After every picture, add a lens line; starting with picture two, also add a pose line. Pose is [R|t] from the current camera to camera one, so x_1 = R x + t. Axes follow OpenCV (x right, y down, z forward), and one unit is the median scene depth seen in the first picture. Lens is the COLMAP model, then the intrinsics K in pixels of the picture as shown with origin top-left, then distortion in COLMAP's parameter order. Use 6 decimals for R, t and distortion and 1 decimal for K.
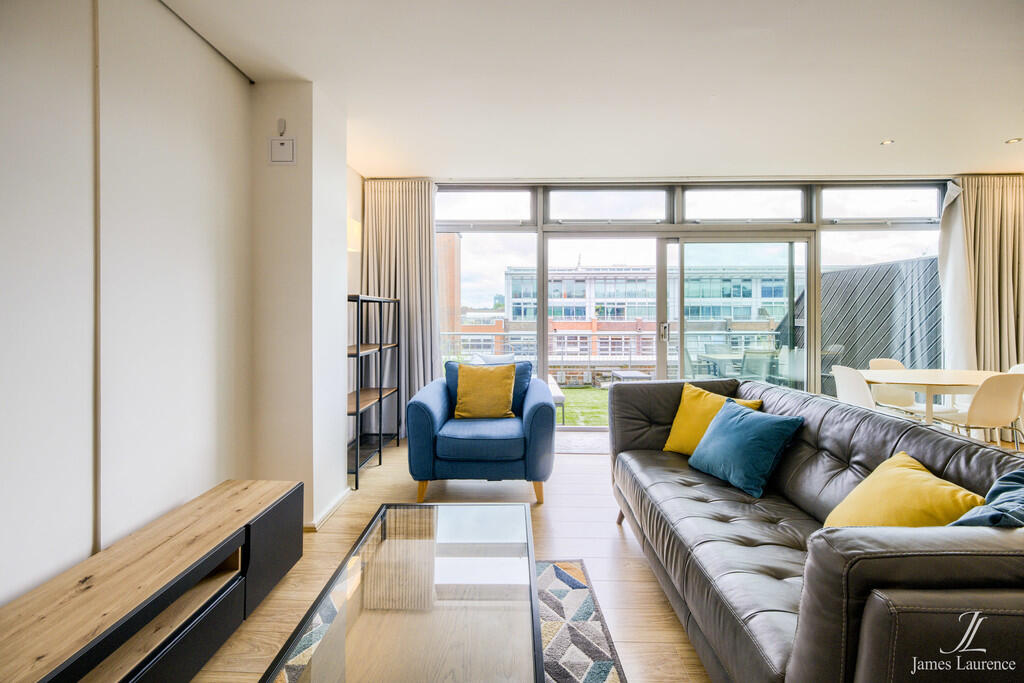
lens RADIAL K [[440.4, 0, 512.2], [0, 440.4, 314.3], [0, 0, 1]] dist [0.015001, 0.000096]
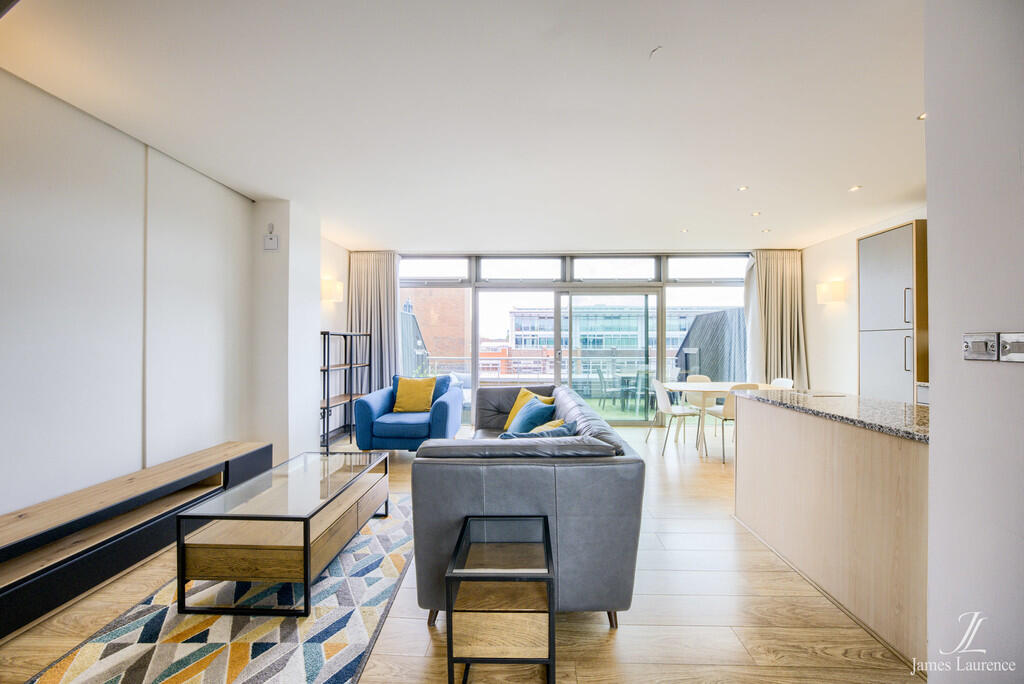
lens RADIAL K [[350.2, 0, 516.0], [0, 350.2, 344.4], [0, 0, 1]] dist [0.001313, 0.000239]
pose [[0.999875, 0.002578, -0.015622, 0.220356], [-0.002549, 0.999995, 0.001866, -0.002035], [0.015627, -0.001826, 0.999876, -0.148003]]
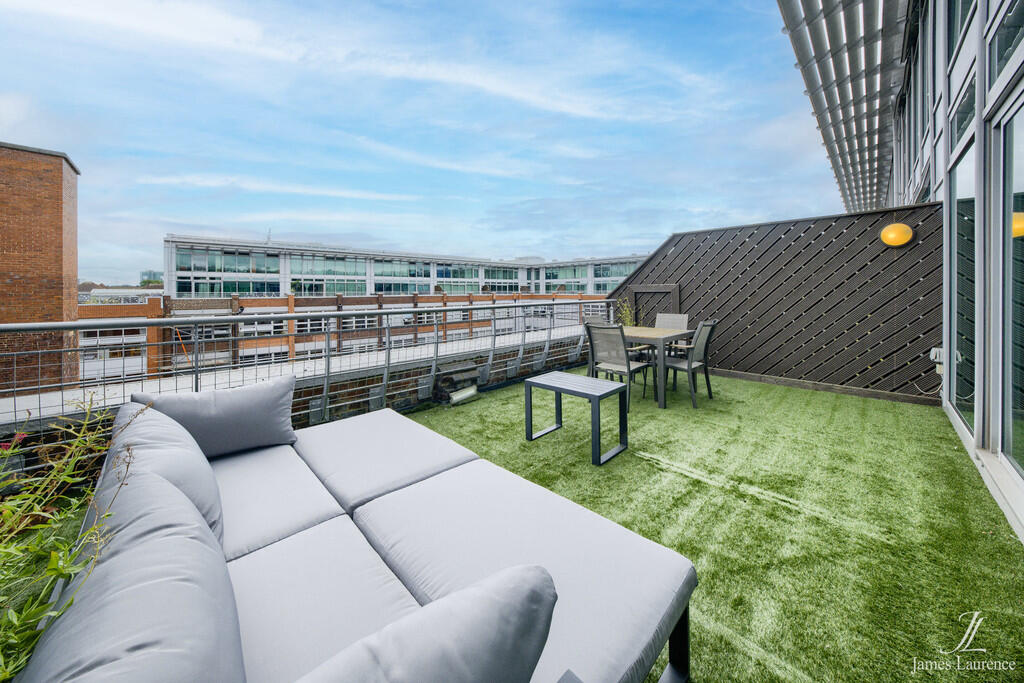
lens RADIAL K [[349.2, 0, 511.5], [0, 349.2, 293.8], [0, 0, 1]] dist [-0.015625, 0.000043]
pose [[0.708376, -0.006146, 0.705808, -0.112195], [0.002313, 0.999977, 0.006387, 0.039621], [-0.705831, -0.002892, 0.708374, 1.120323]]
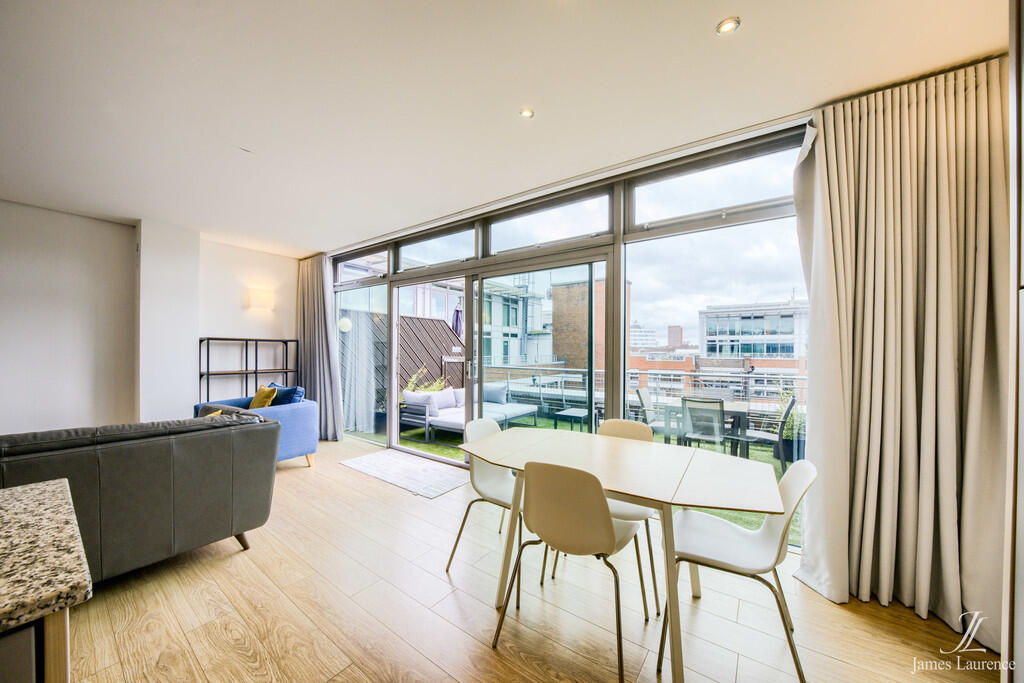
lens RADIAL K [[354.6, 0, 500.0], [0, 354.6, 350.8], [0, 0, 1]] dist [-0.020005, 0.000075]
pose [[0.821451, 0.005983, -0.570248, 0.853388], [-0.005620, 0.999981, 0.002396, -0.002914], [0.570251, 0.001237, 0.821469, 0.373495]]
